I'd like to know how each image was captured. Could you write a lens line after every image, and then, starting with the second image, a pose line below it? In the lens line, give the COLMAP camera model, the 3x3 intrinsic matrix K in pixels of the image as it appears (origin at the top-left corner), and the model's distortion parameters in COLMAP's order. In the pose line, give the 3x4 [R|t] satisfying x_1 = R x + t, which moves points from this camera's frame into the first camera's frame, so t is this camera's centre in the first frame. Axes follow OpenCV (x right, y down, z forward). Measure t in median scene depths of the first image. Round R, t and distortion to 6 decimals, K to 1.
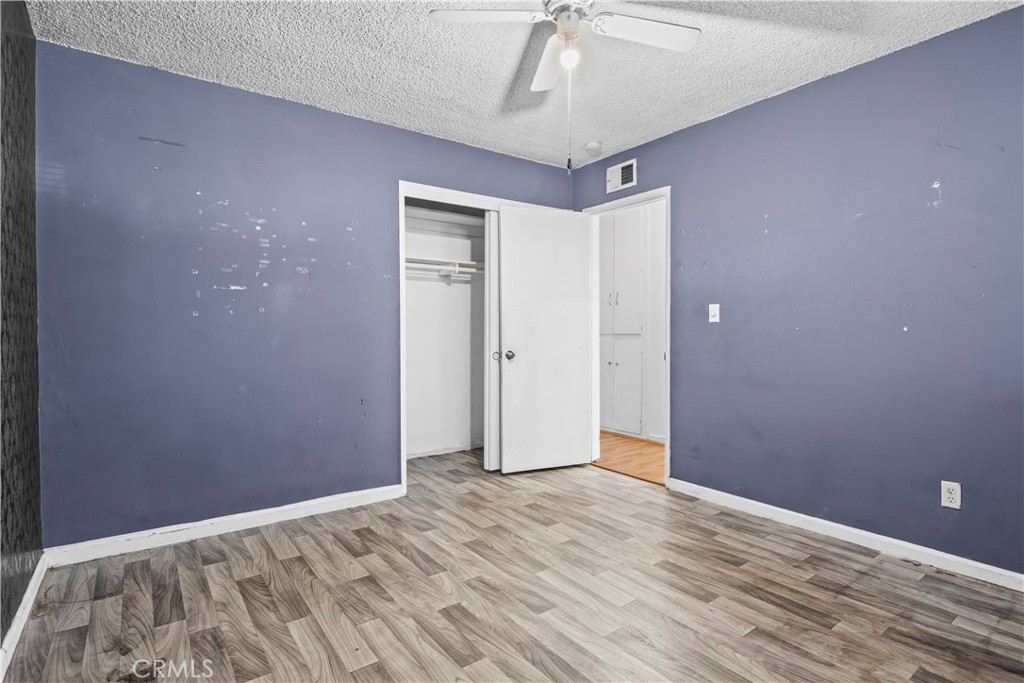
lens RADIAL K [[511.5, 0, 513.3], [0, 511.5, 345.8], [0, 0, 1]] dist [-0.010399, 0.004484]
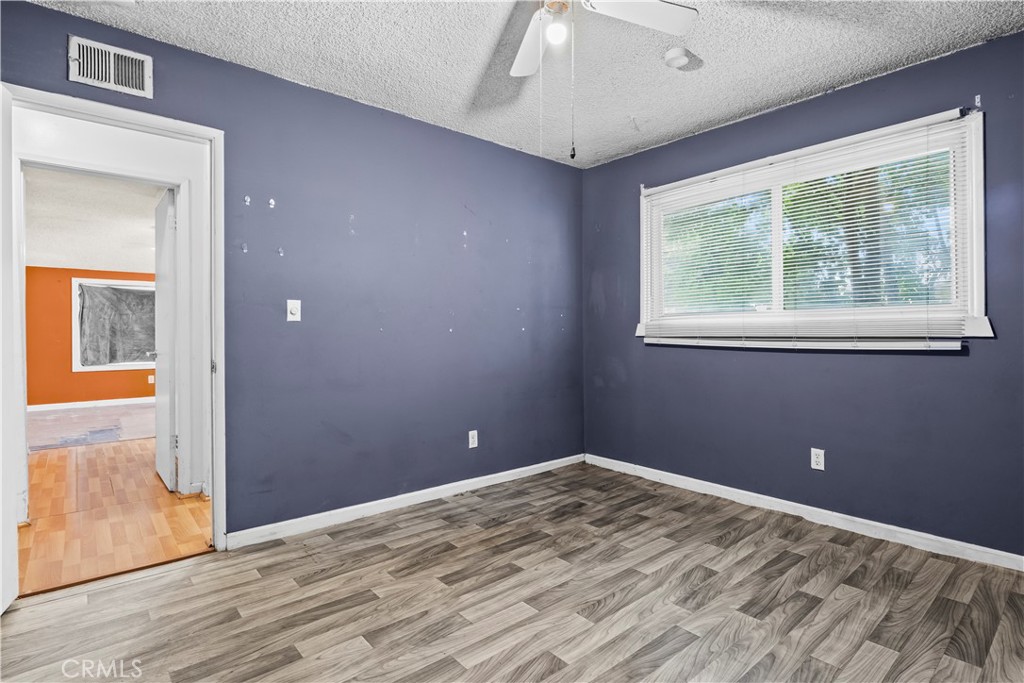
lens RADIAL K [[511.5, 0, 534.4], [0, 511.5, 326.0], [0, 0, 1]] dist [-0.010399, 0.004484]
pose [[-0.089508, 0.010089, 0.995935, -0.667787], [0.025073, 0.999655, -0.007873, -0.028525], [-0.995670, 0.024266, -0.089731, 0.924168]]
